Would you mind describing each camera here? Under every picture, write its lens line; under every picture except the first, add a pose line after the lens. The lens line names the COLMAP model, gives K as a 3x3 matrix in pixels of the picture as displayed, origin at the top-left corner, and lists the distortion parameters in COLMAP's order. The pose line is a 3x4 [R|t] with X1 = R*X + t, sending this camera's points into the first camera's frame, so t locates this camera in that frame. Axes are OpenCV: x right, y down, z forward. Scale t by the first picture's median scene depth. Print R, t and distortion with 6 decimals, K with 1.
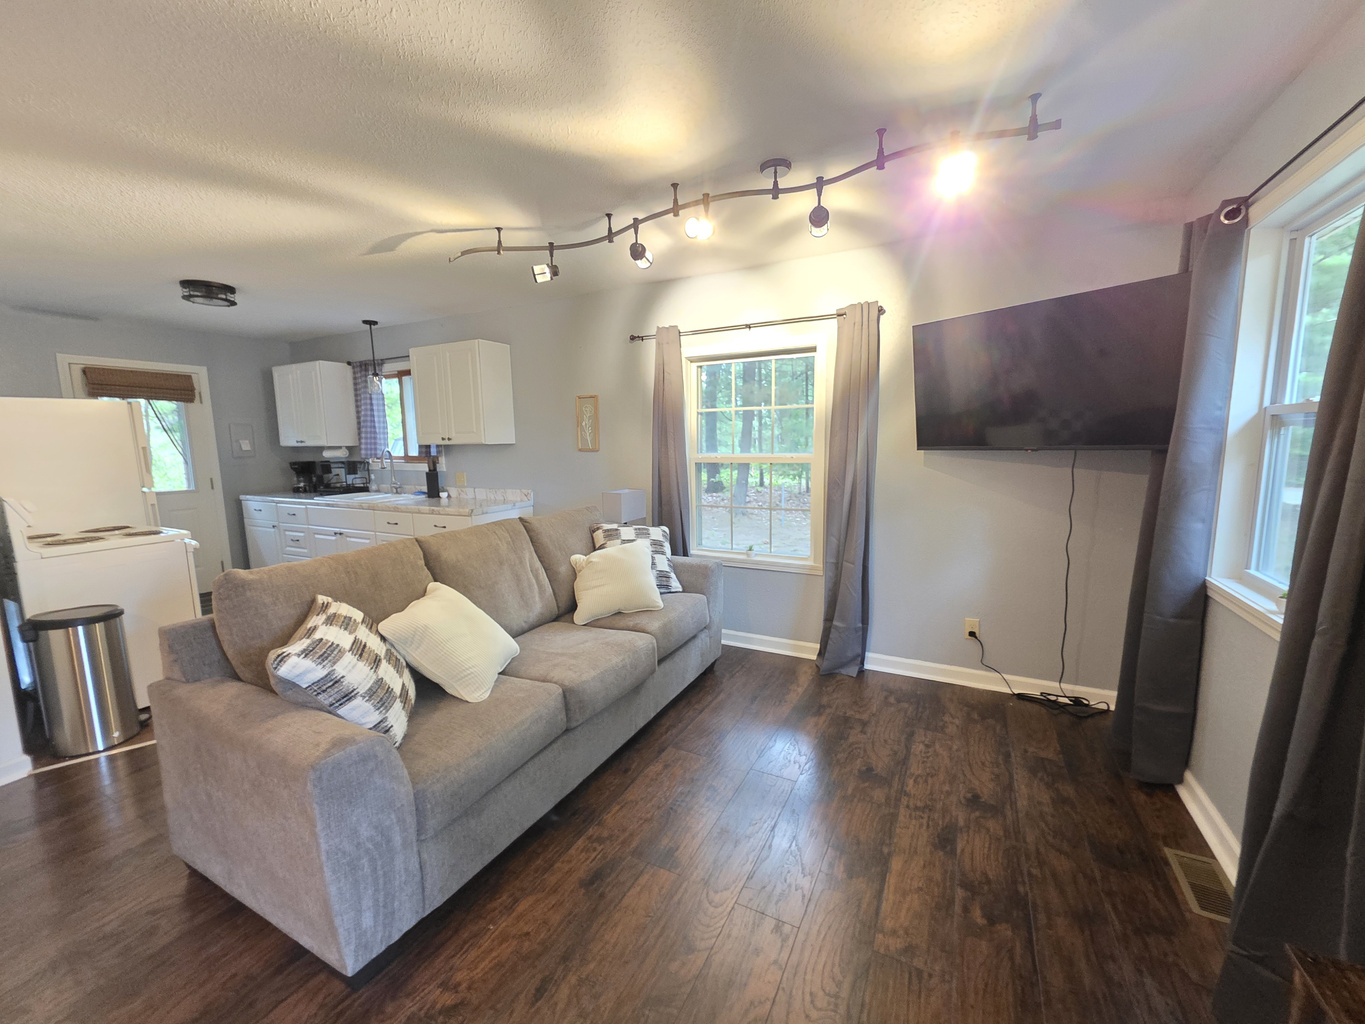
lens RADIAL K [[544.8, 0, 682.5], [0, 544.8, 512.0], [0, 0, 1]] dist [0.000546, 0.000061]
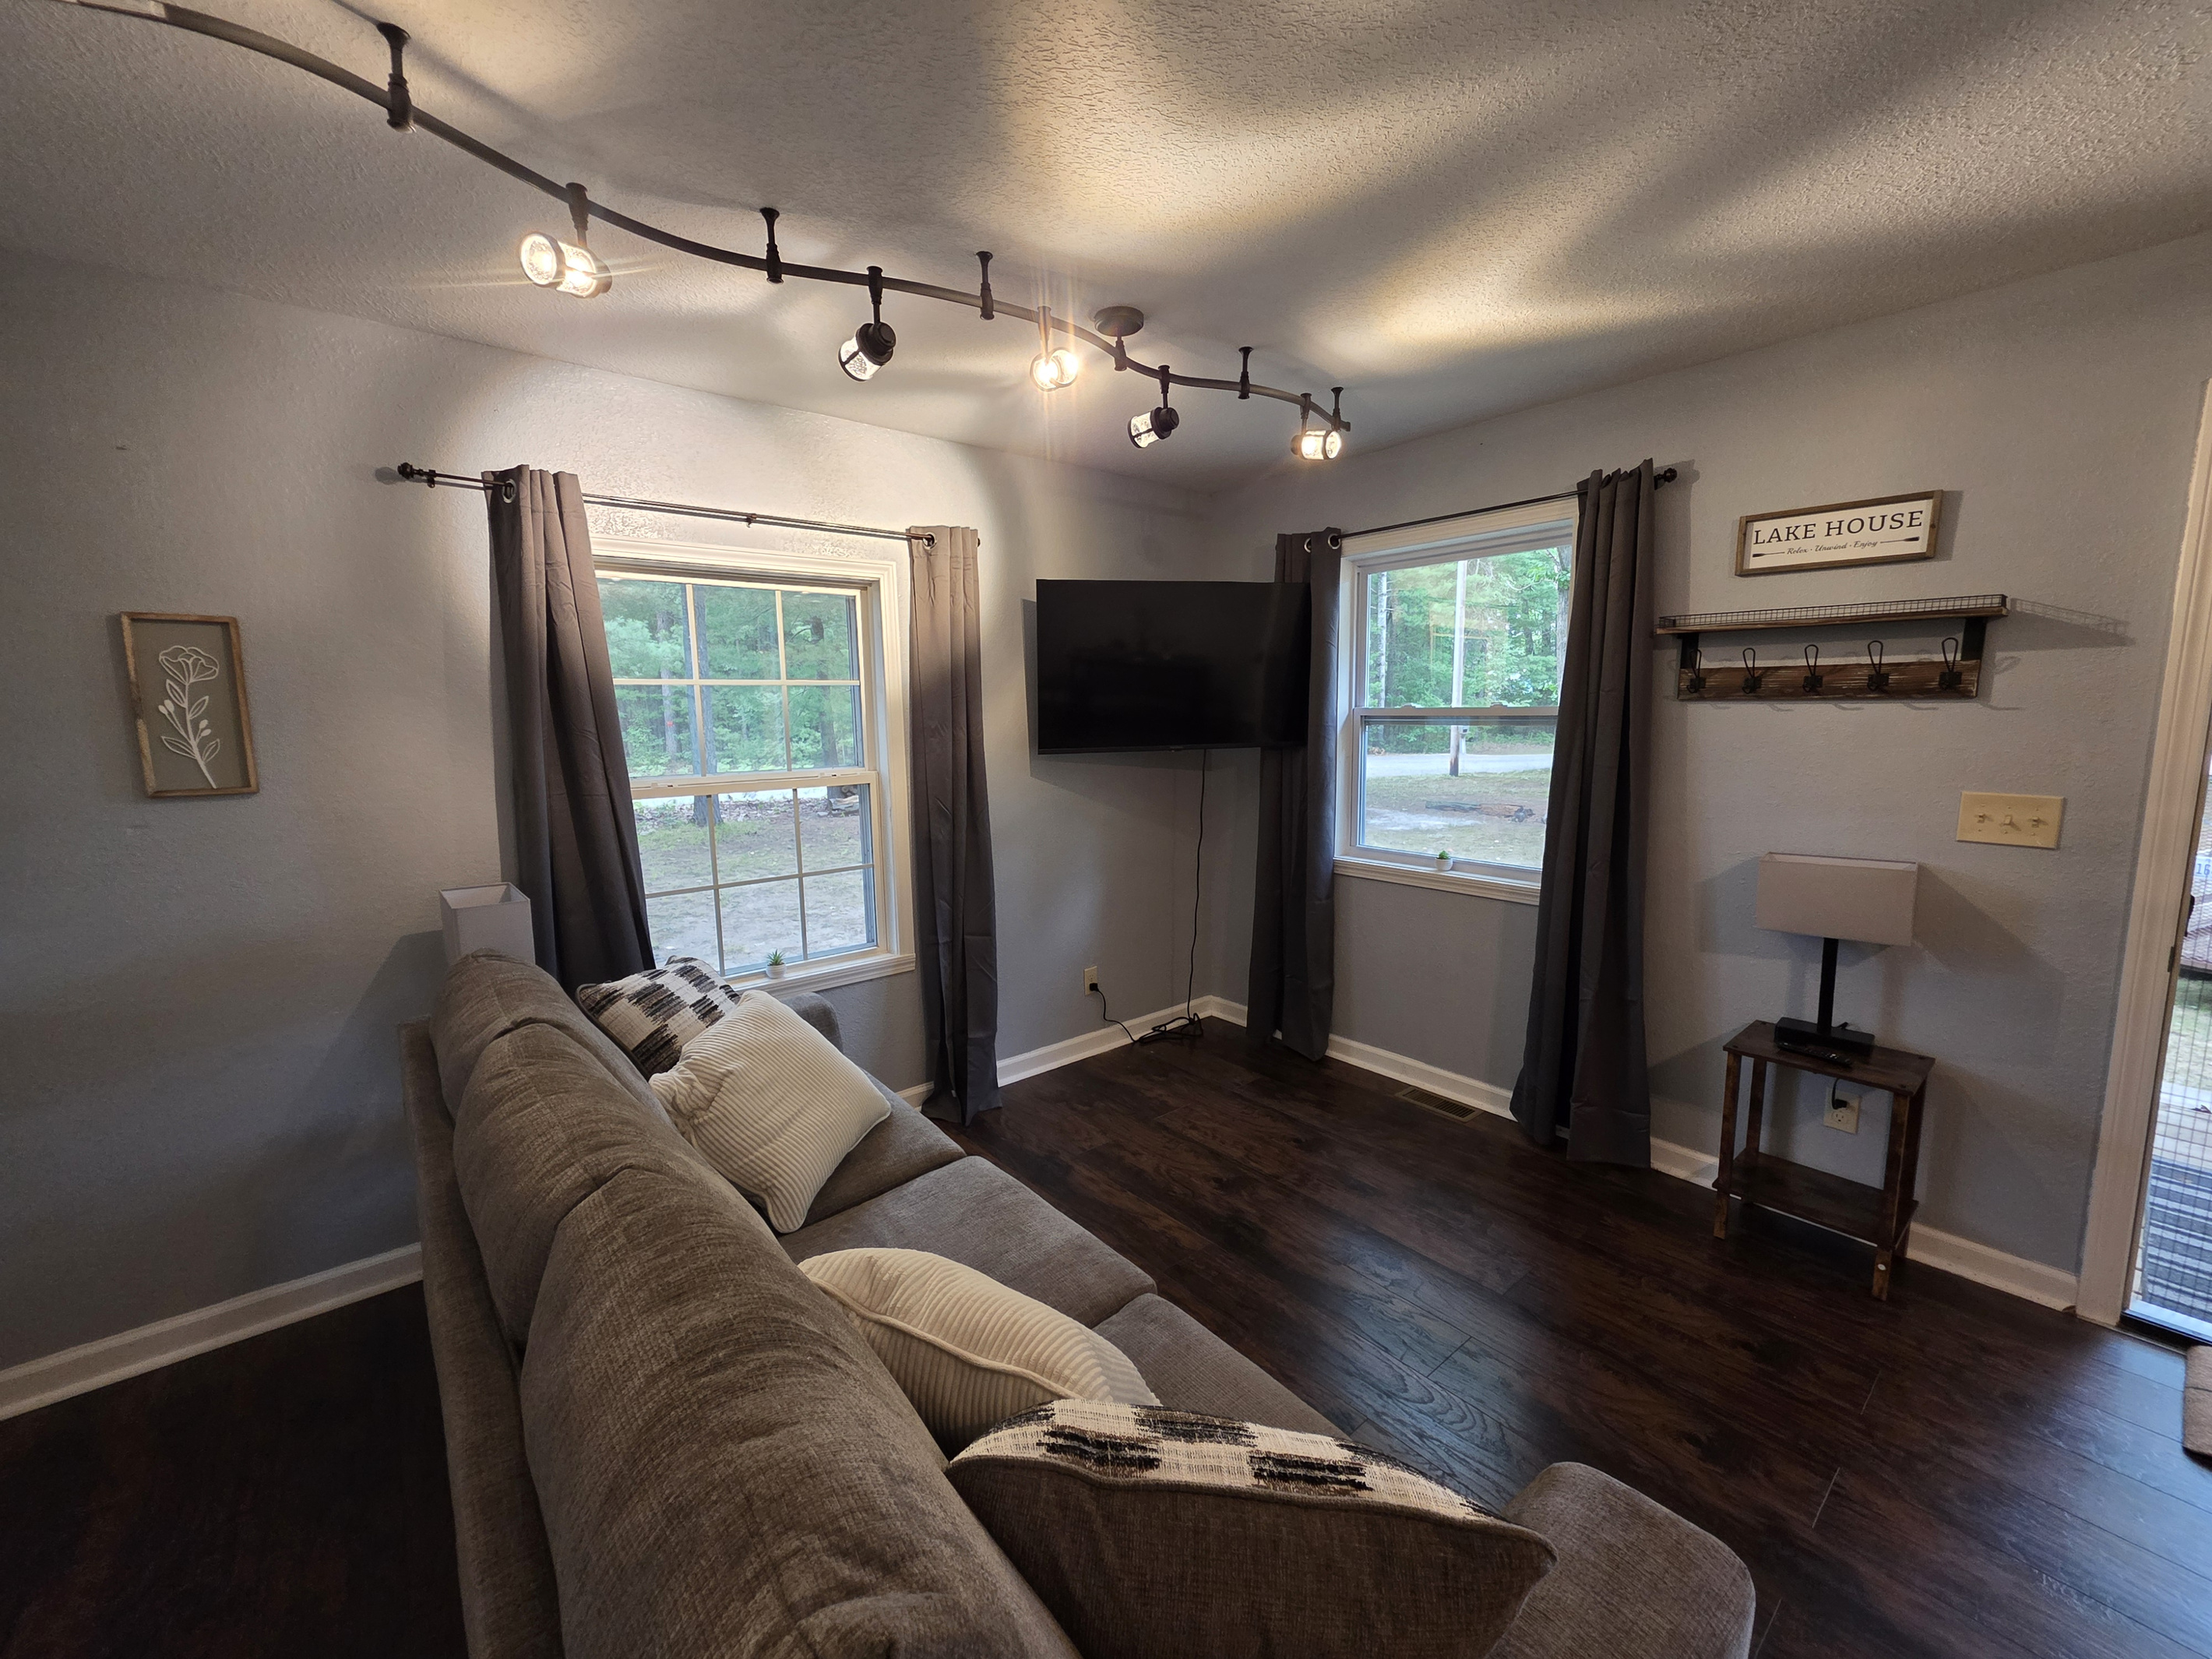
lens RADIAL K [[882.9, 0, 1106.0], [0, 882.9, 829.5], [0, 0, 1]] dist [0.000546, 0.000061]
pose [[0.388000, -0.118608, 0.913996, -0.463716], [0.127848, 0.989024, 0.074071, -0.070616], [-0.912749, 0.088113, 0.398905, 0.365361]]
